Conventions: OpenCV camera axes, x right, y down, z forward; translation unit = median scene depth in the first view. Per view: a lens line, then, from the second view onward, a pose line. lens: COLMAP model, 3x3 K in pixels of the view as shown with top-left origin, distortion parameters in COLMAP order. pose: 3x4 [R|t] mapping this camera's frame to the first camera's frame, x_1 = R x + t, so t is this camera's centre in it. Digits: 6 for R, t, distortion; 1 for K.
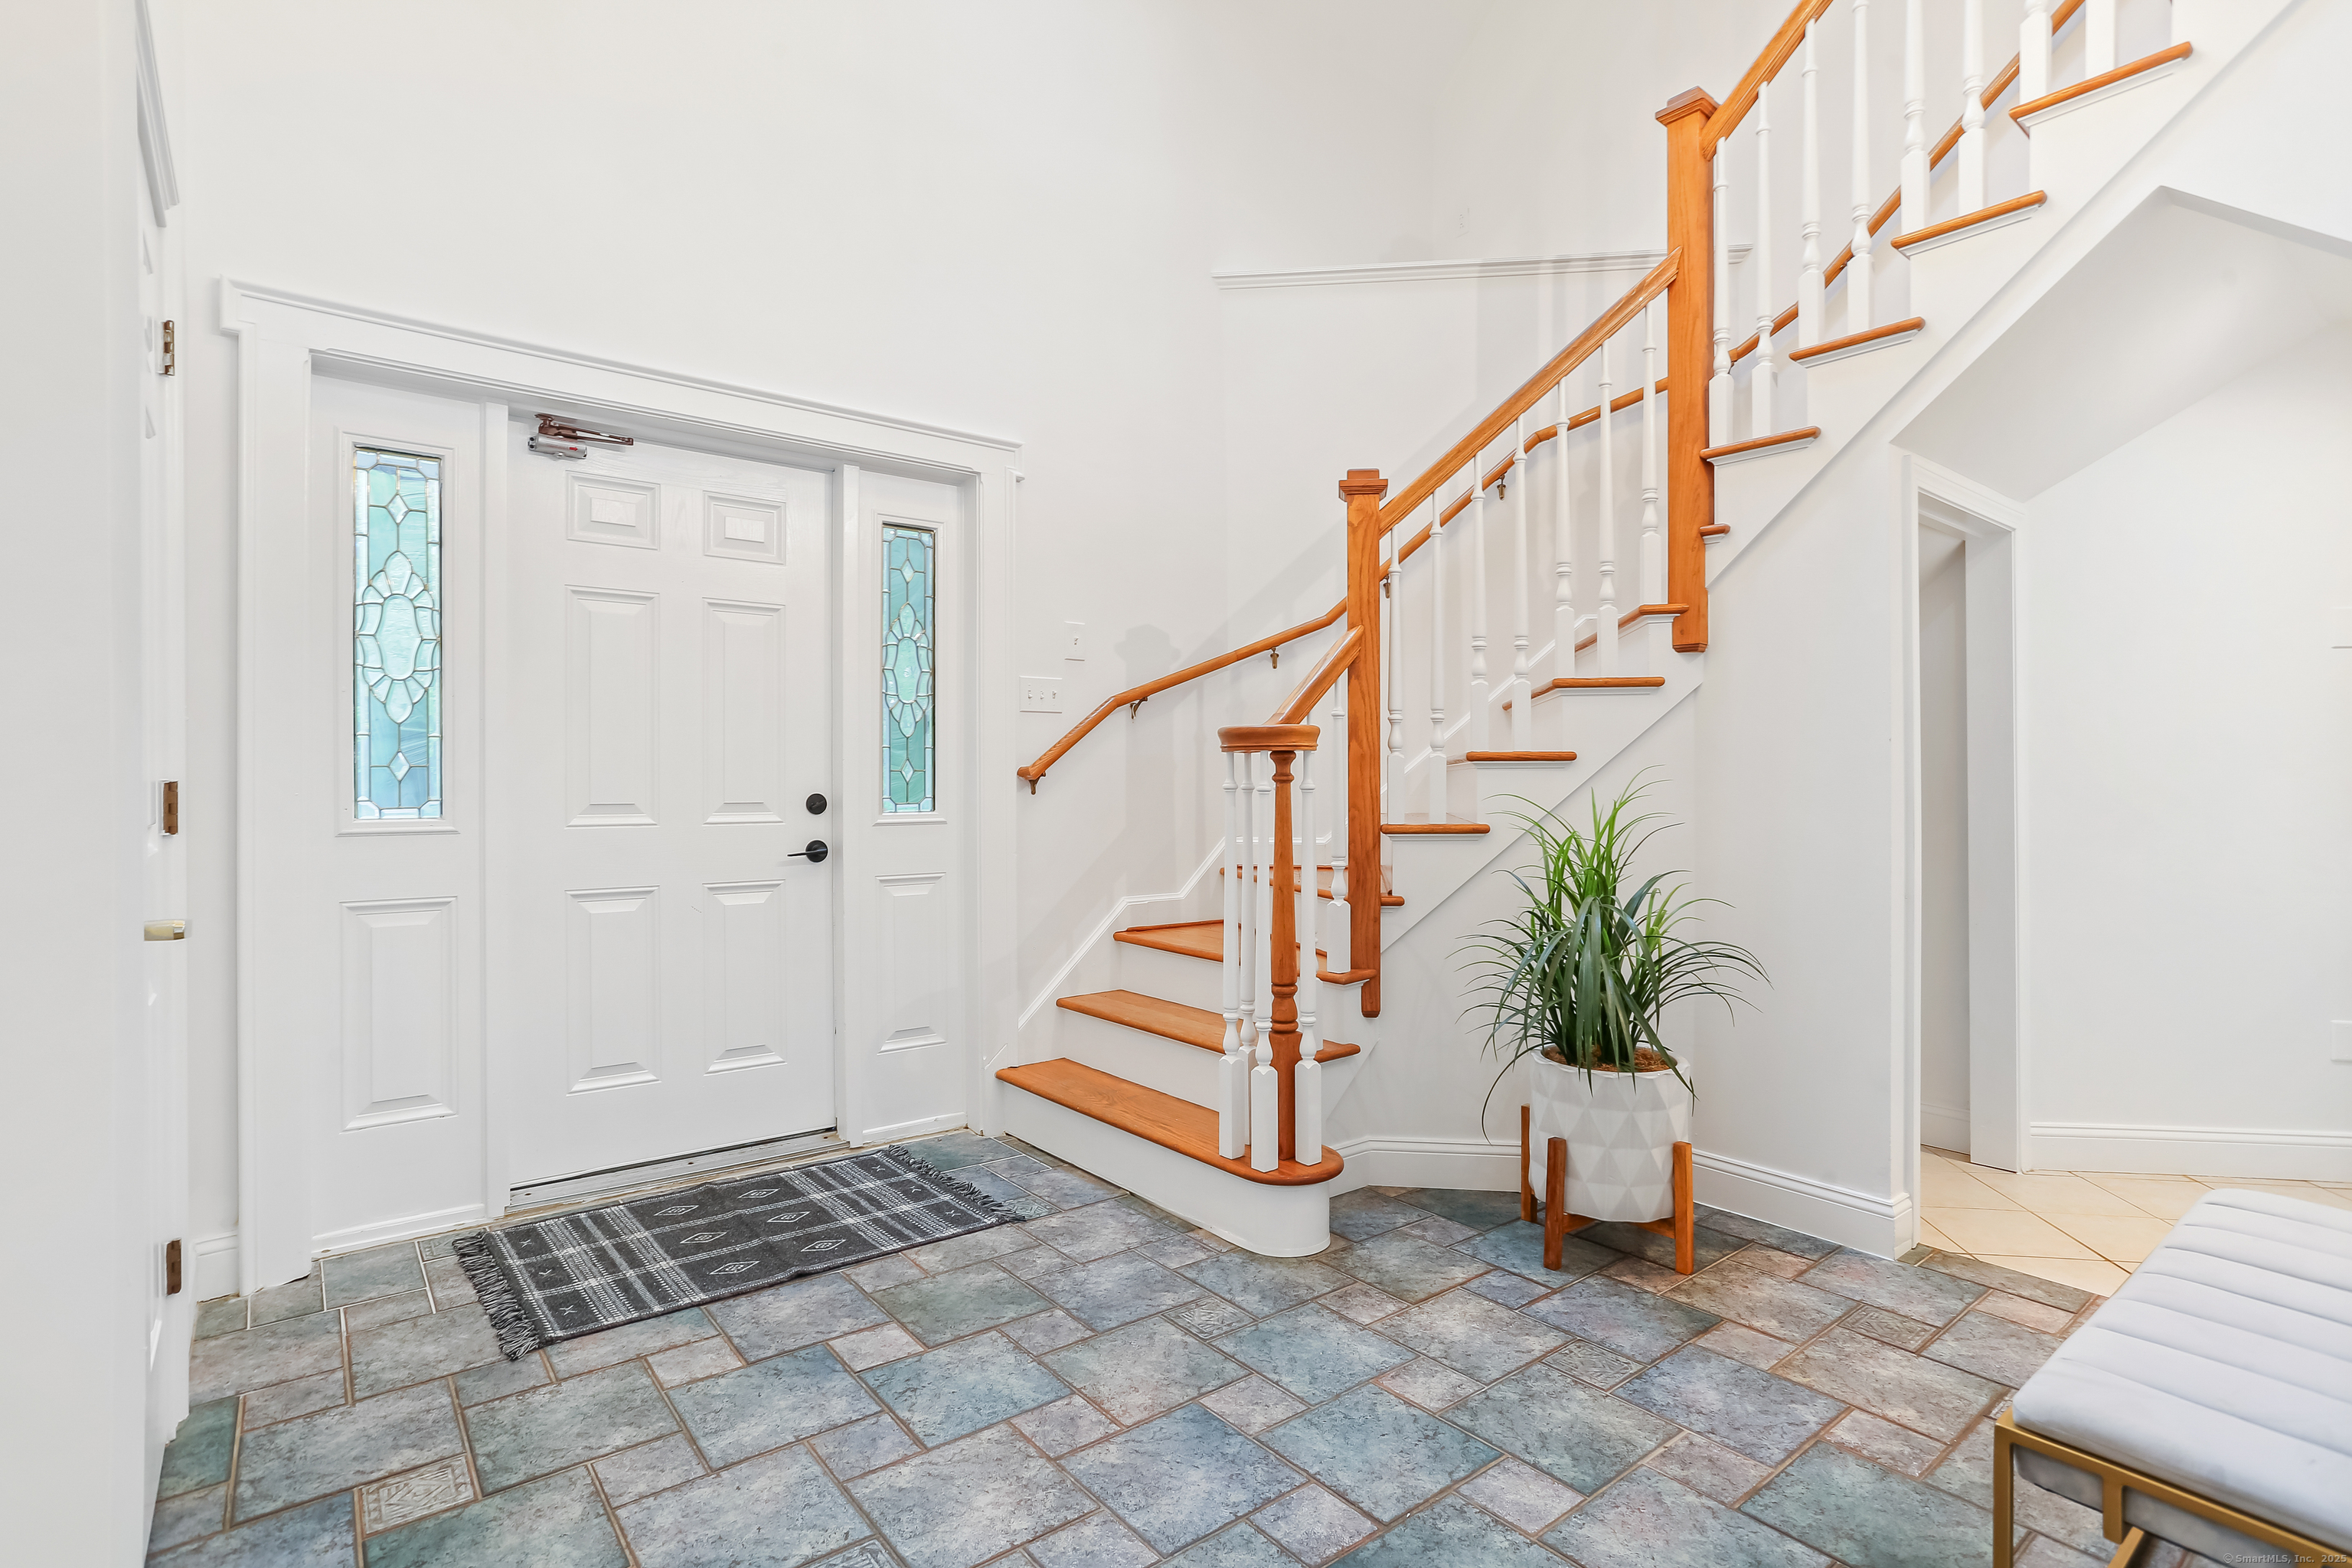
lens RADIAL K [[1125.5, 0, 1165.5], [0, 1125.5, 778.9], [0, 0, 1]] dist [-0.027561, 0.001297]
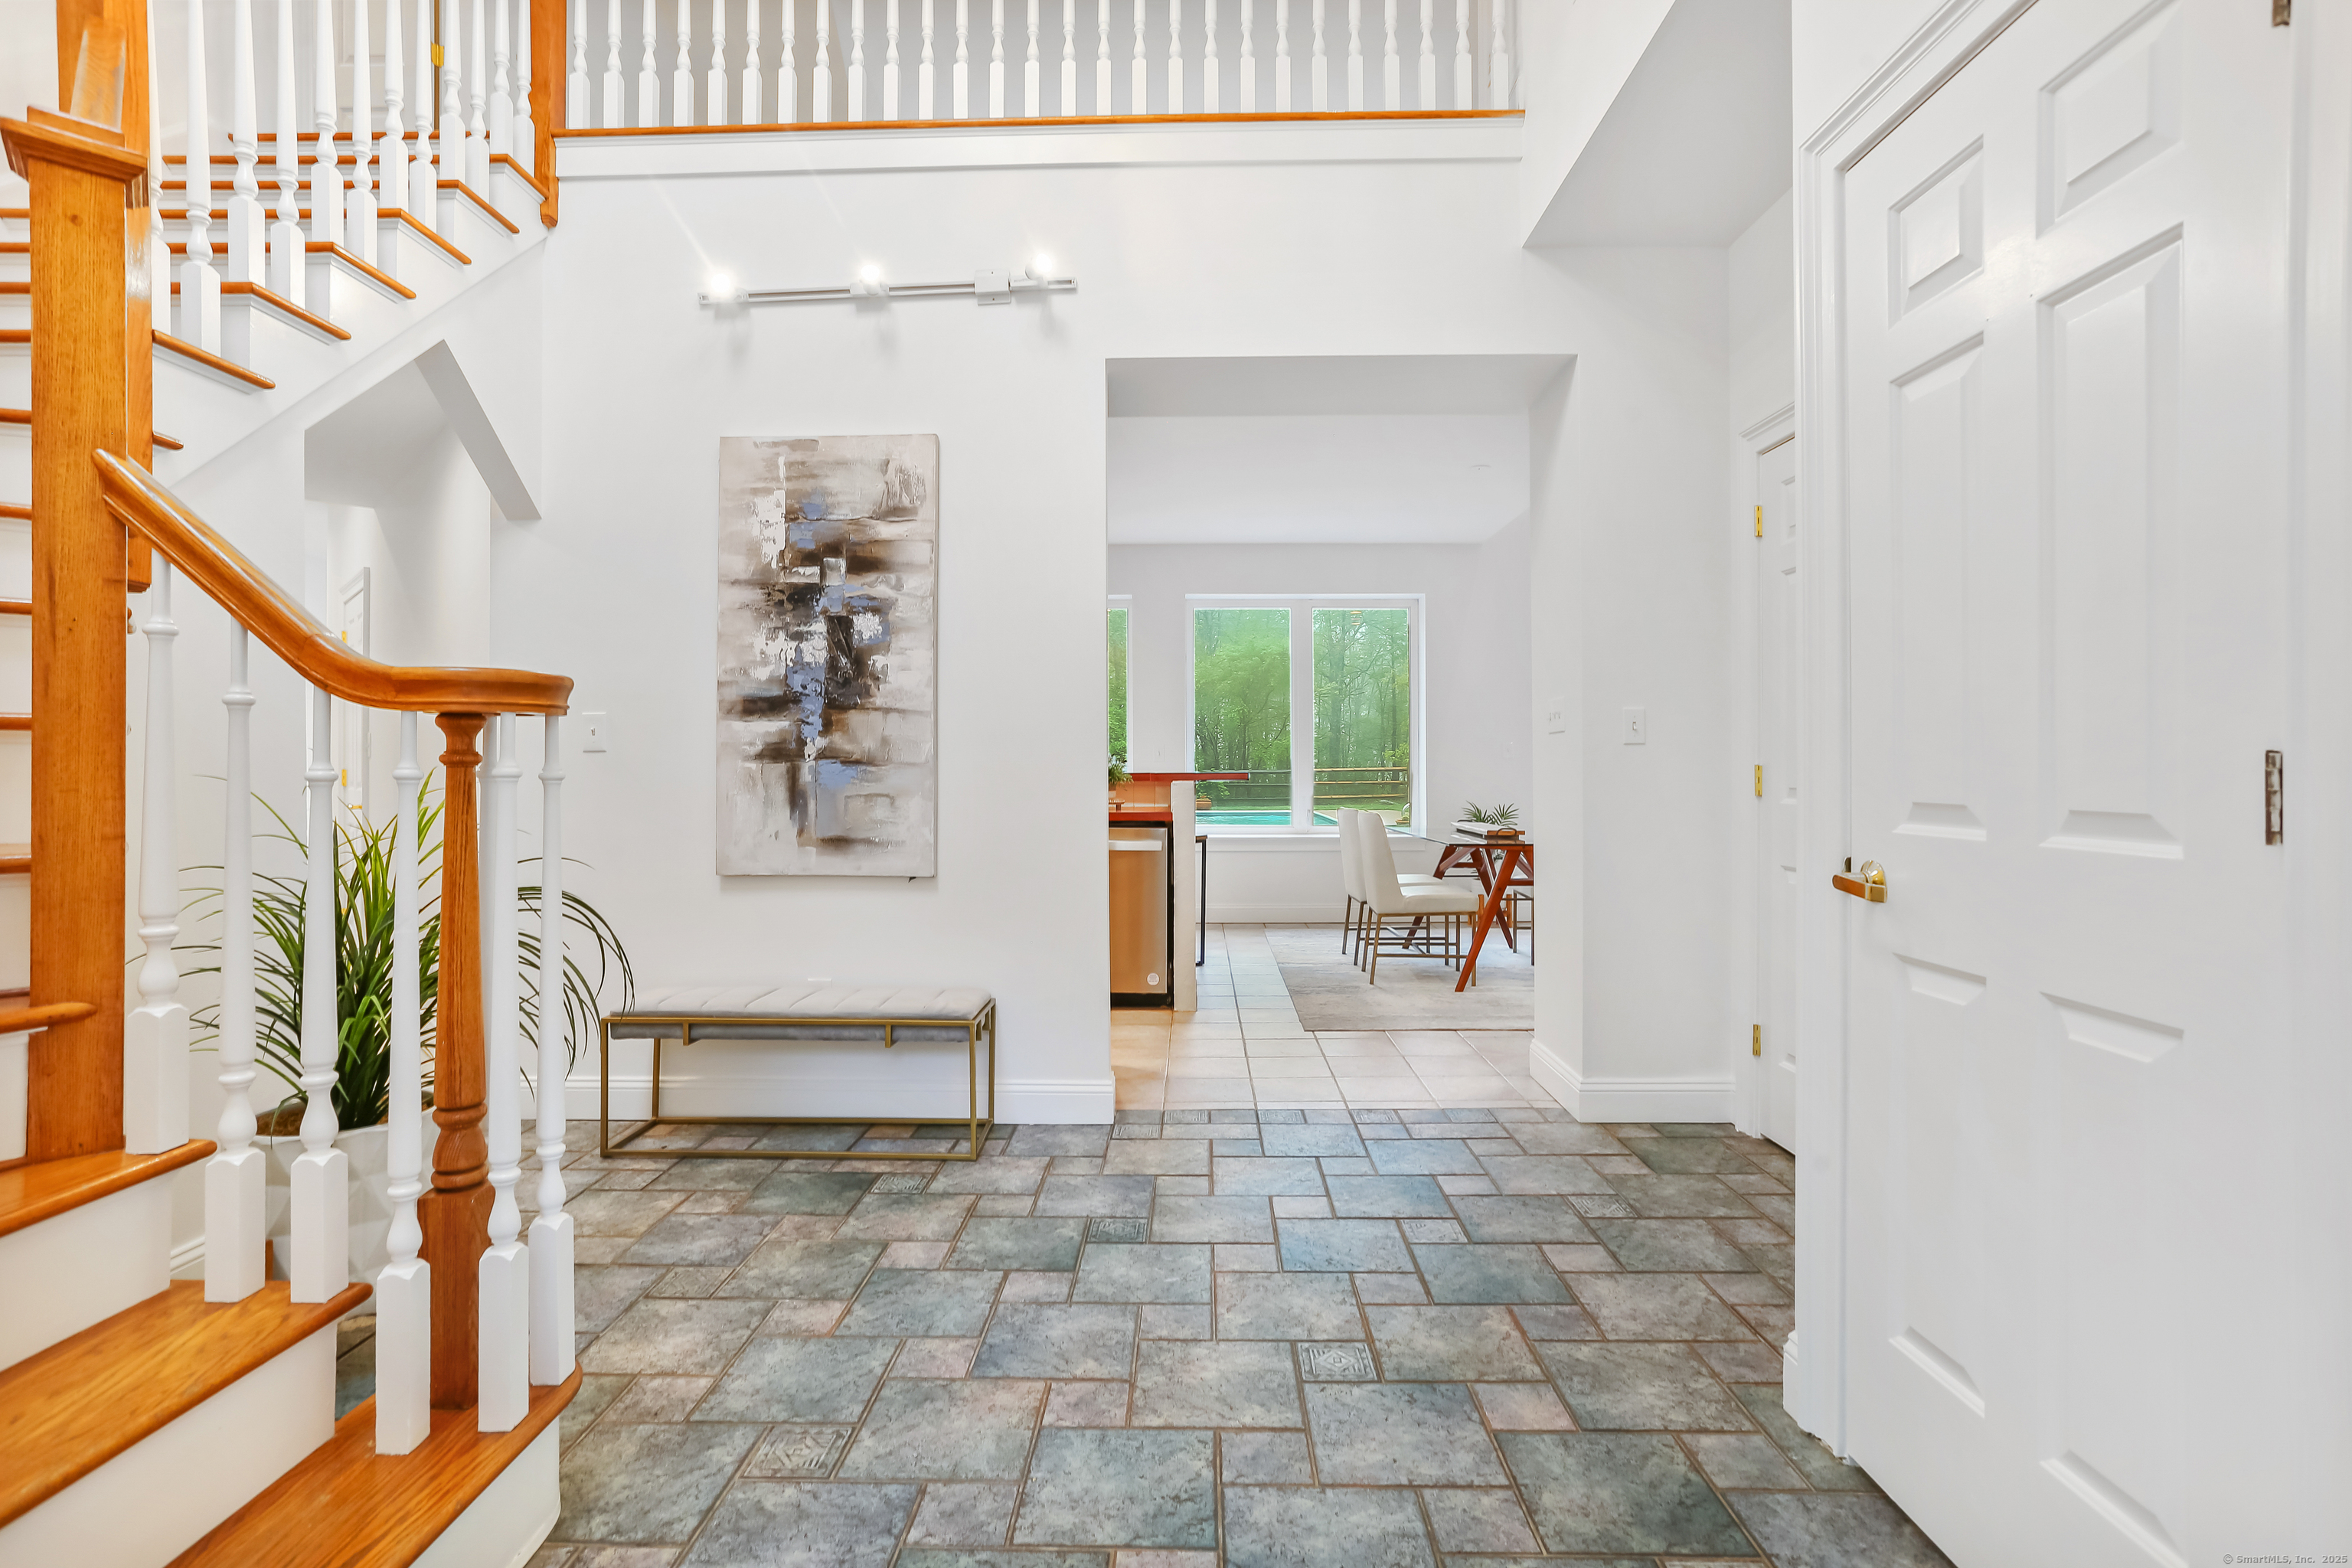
lens RADIAL K [[1125.5, 0, 1165.5], [0, 1125.5, 778.9], [0, 0, 1]] dist [-0.027561, 0.001297]
pose [[-0.766887, -0.002791, 0.641776, -0.803037], [0.000622, 0.999987, 0.005092, 0.009569], [-0.641782, 0.004304, -0.766875, 1.753417]]
